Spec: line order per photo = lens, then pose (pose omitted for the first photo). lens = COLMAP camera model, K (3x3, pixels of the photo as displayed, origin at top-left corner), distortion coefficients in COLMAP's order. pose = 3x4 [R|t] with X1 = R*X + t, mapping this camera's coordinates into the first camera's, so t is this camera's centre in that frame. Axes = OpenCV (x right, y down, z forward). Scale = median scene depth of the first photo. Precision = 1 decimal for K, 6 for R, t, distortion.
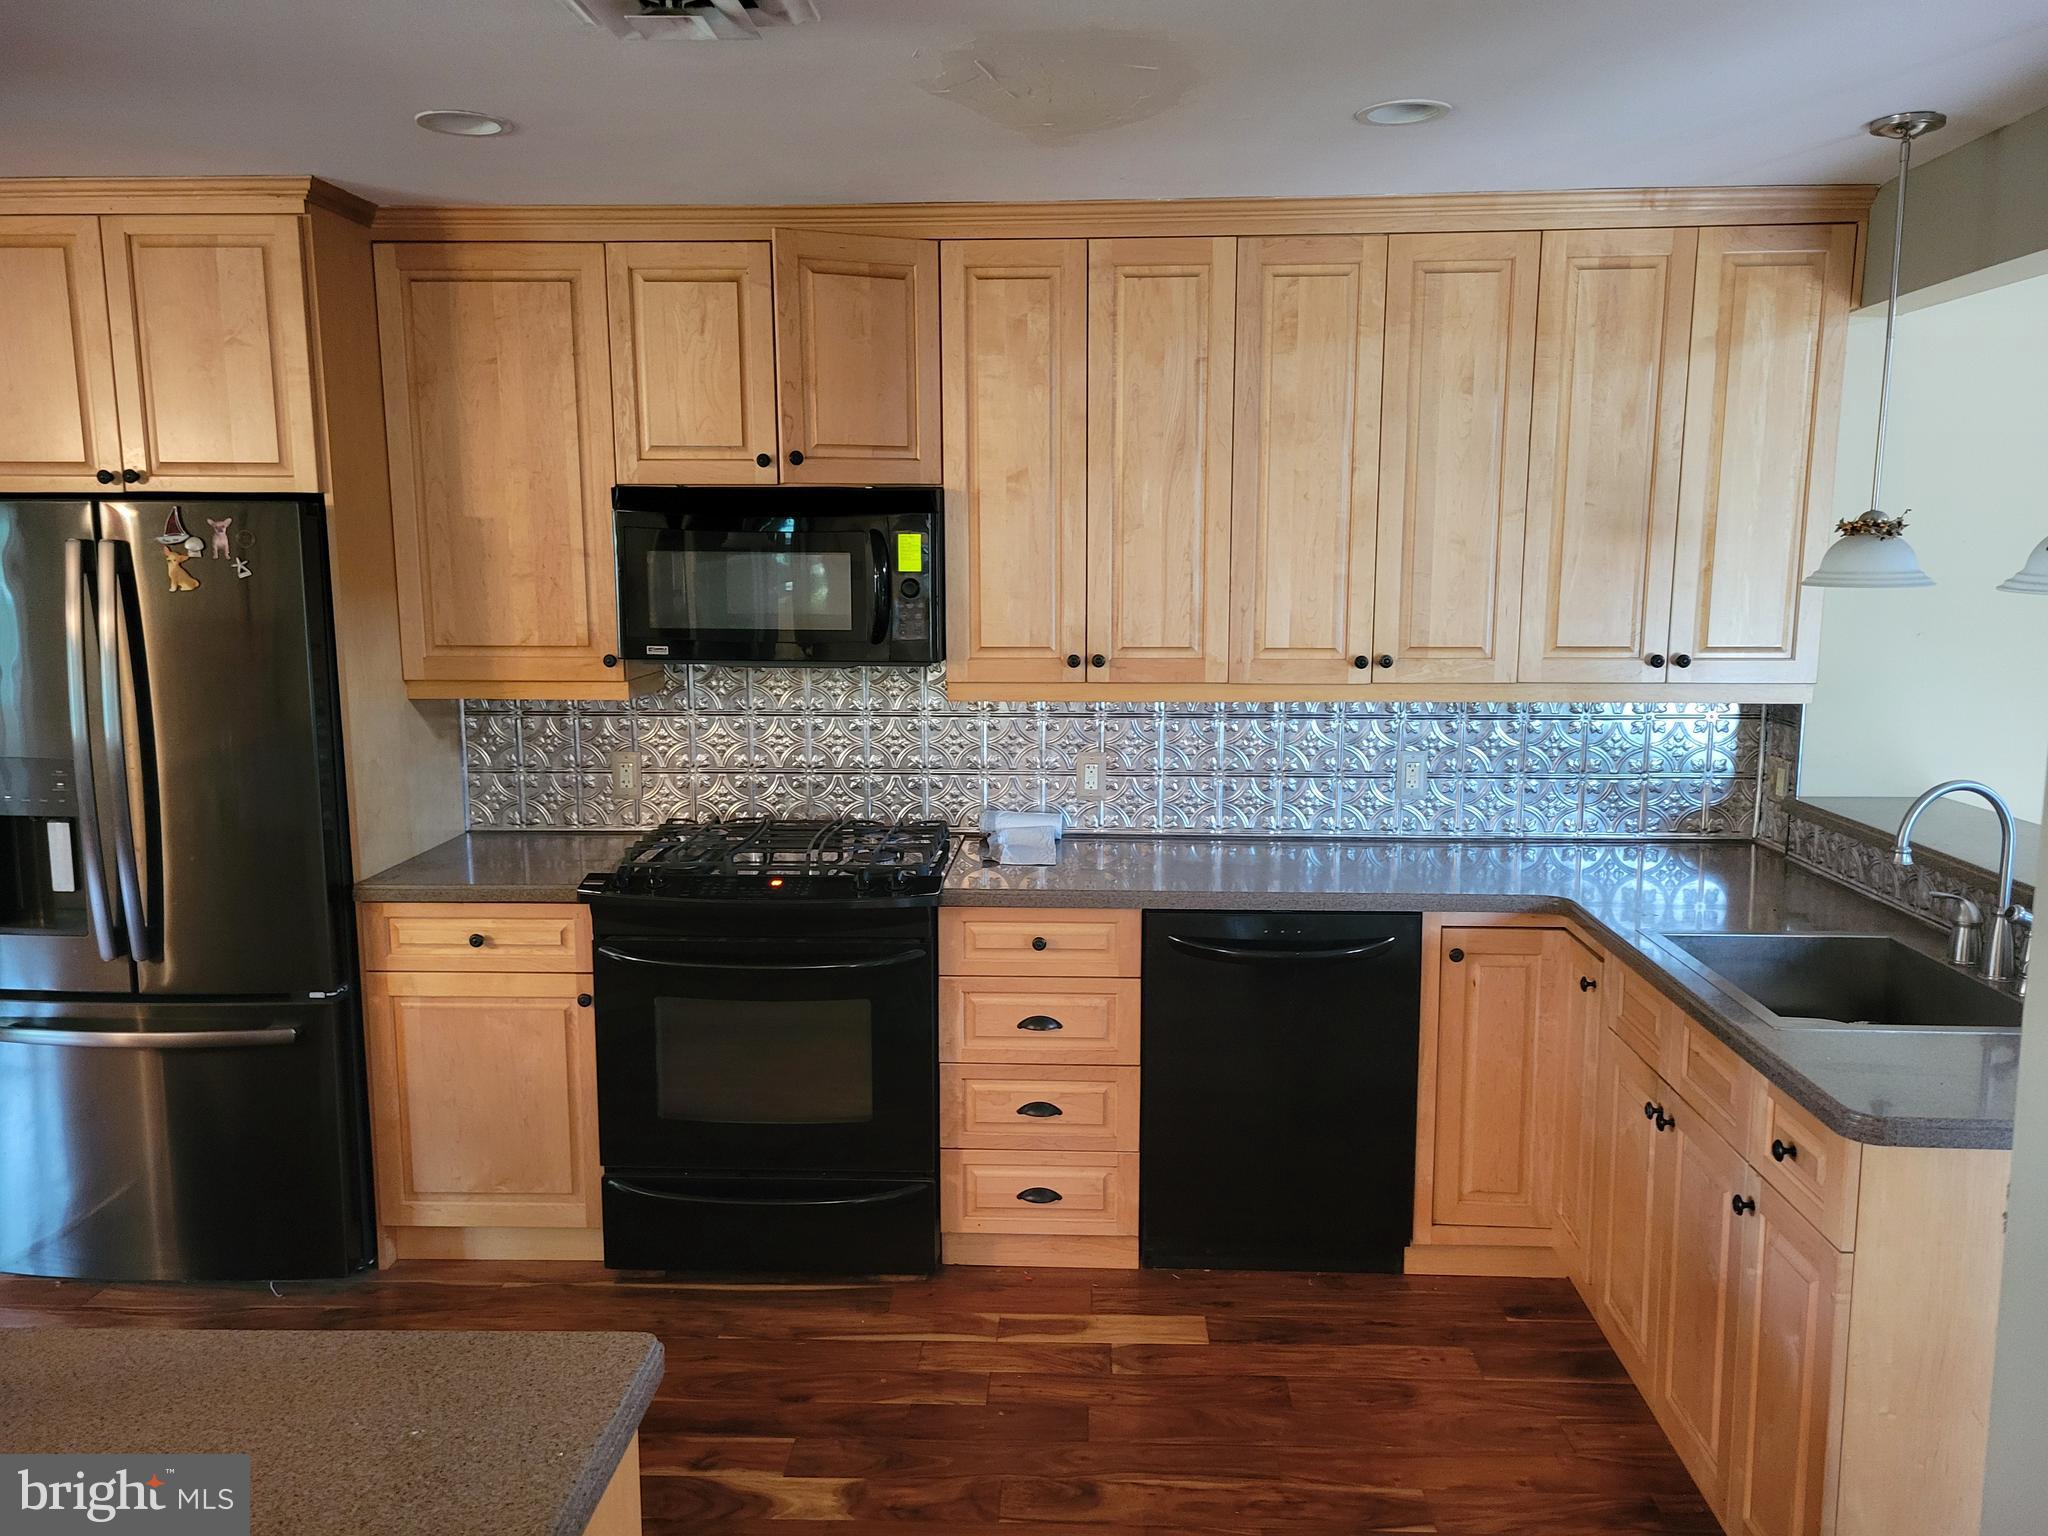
lens RADIAL K [[1564.7, 0, 1024.0], [0, 1564.7, 768.0], [0, 0, 1]] dist [0.039620, -0.003325]
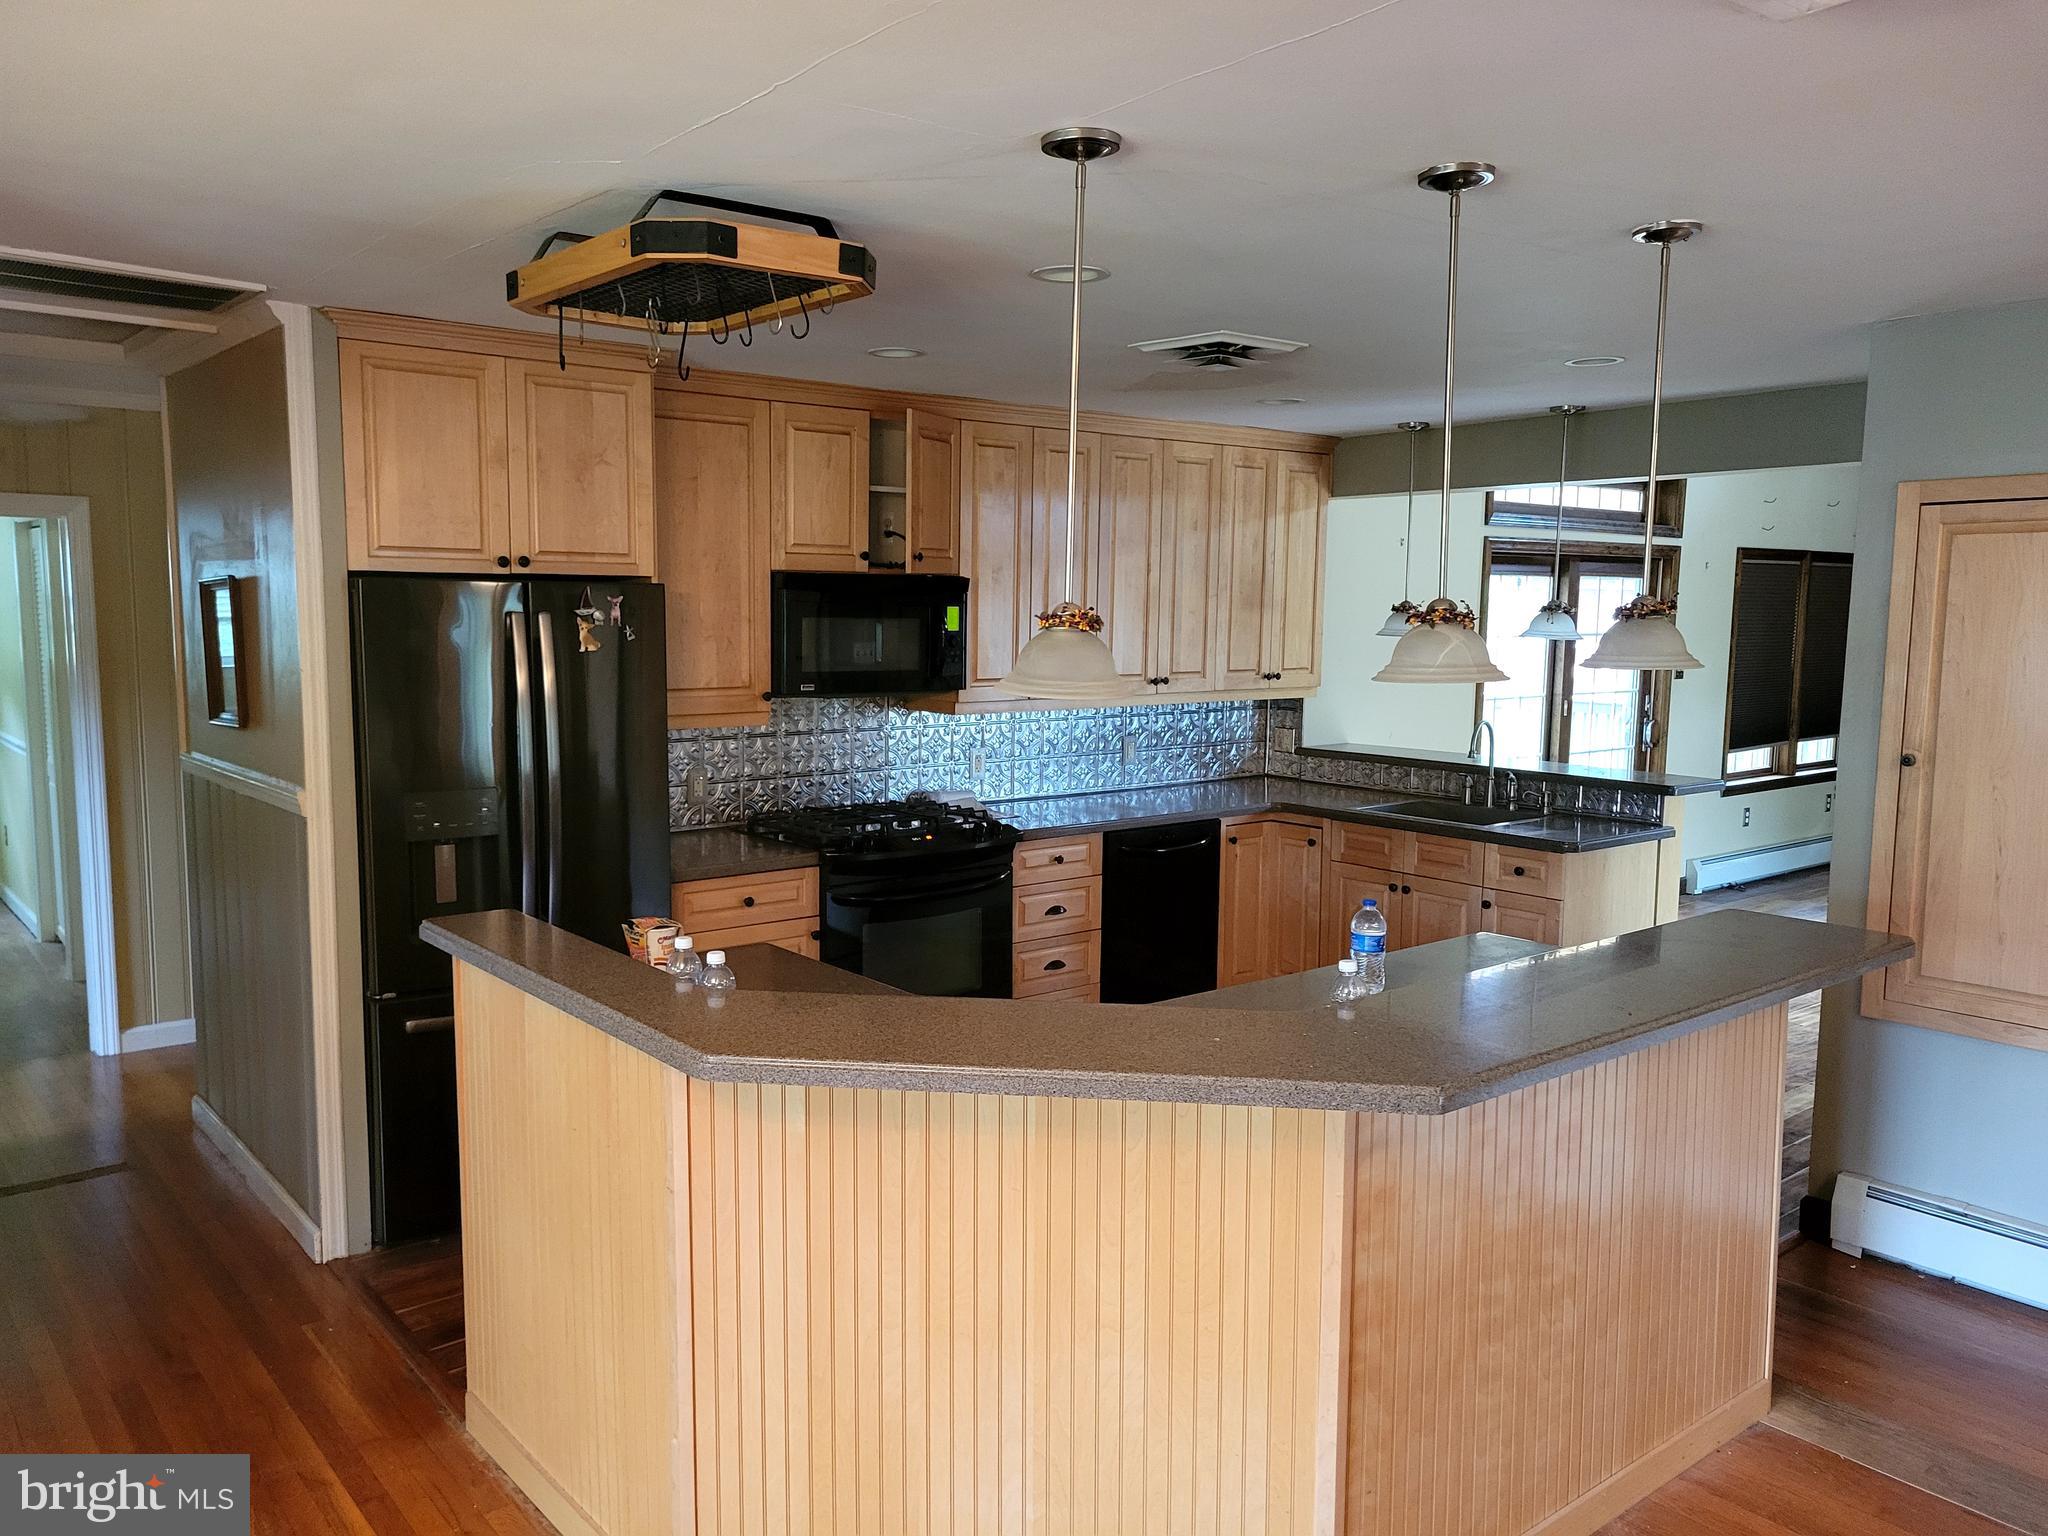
lens RADIAL K [[1432.0, 0, 1024.0], [0, 1432.0, 768.0], [0, 0, 1]] dist [-0.005705, -0.000671]
pose [[0.761618, -0.068188, 0.644429, -0.936481], [0.083038, 0.996520, 0.007305, 0.003720], [-0.642684, 0.047949, 0.764630, -0.108128]]
